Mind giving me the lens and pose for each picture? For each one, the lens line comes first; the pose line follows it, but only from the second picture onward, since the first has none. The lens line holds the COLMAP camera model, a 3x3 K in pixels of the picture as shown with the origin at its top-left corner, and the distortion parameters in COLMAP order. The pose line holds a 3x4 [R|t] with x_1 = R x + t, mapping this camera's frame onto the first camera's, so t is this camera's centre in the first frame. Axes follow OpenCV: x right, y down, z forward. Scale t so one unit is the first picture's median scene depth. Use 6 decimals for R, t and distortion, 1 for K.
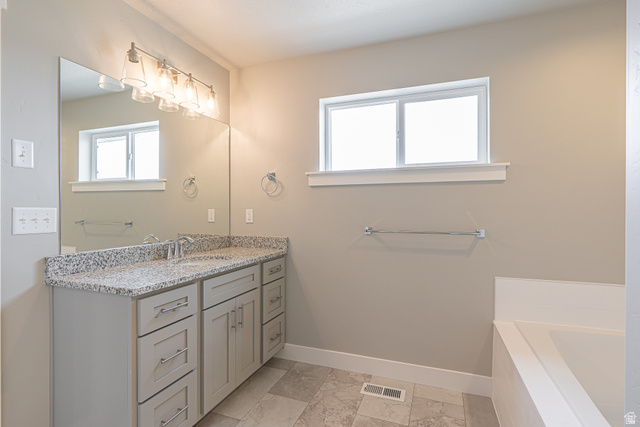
lens RADIAL K [[313.5, 0, 320.0], [0, 313.5, 213.5], [0, 0, 1]] dist [-0.012185, -0.000040]
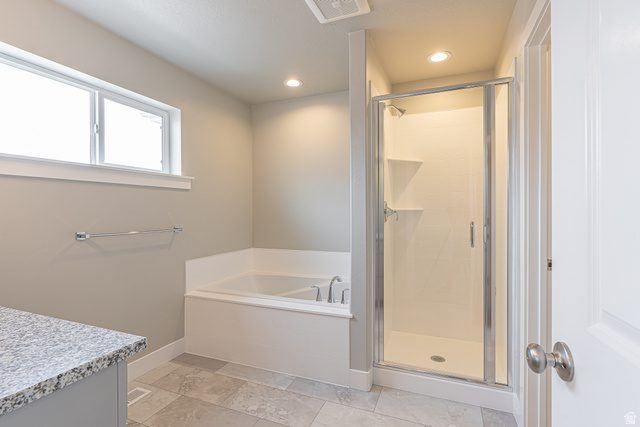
lens RADIAL K [[313.5, 0, 320.0], [0, 313.5, 213.5], [0, 0, 1]] dist [-0.012185, -0.000040]
pose [[0.026903, -0.012139, 0.999564, -0.680077], [0.007614, 0.999900, 0.011938, -0.011592], [-0.999609, 0.007289, 0.026992, 0.341618]]
